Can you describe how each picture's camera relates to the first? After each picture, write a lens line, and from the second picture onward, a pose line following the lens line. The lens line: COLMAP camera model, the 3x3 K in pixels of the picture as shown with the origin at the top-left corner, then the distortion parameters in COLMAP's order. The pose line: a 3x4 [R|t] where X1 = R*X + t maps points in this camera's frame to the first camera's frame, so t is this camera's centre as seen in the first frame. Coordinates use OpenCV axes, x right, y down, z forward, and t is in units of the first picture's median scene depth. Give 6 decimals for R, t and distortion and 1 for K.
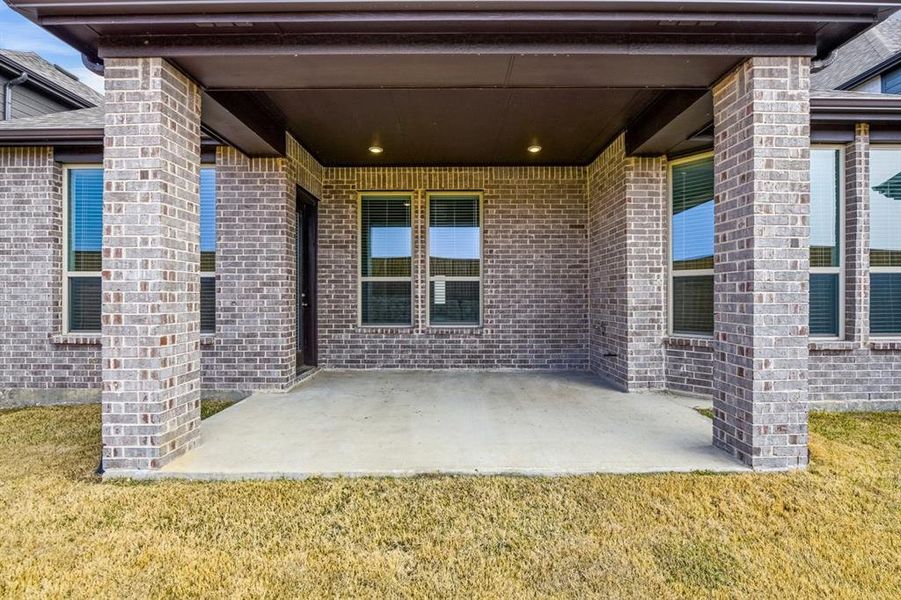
lens RADIAL K [[367.5, 0, 455.3], [0, 367.5, 301.5], [0, 0, 1]] dist [-0.003573, -0.000328]
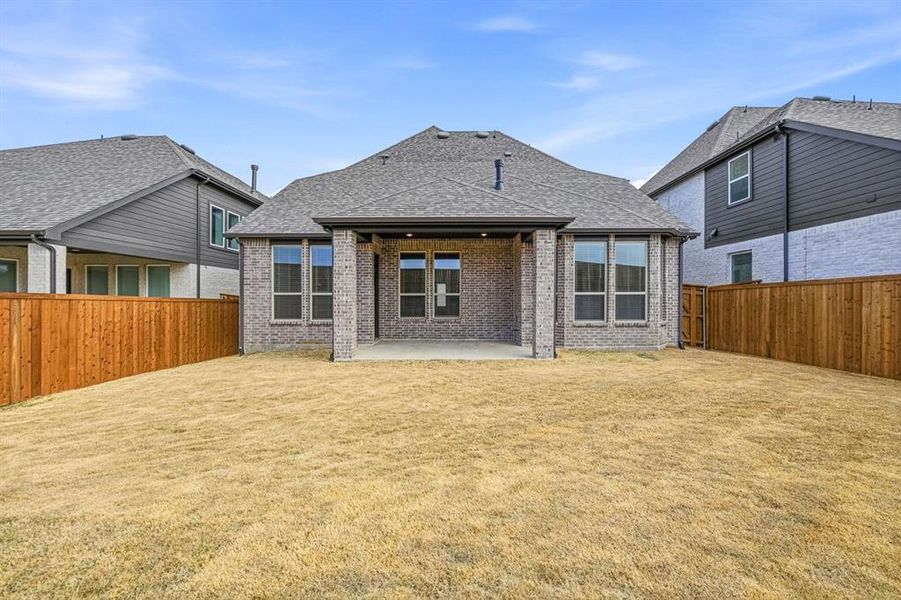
lens RADIAL K [[367.5, 0, 455.3], [0, 367.5, 301.5], [0, 0, 1]] dist [-0.003573, -0.000328]
pose [[0.999955, 0.000975, -0.009422, 0.074703], [-0.001026, 0.999985, -0.005432, -0.014708], [0.009417, 0.005441, 0.999941, -1.200687]]
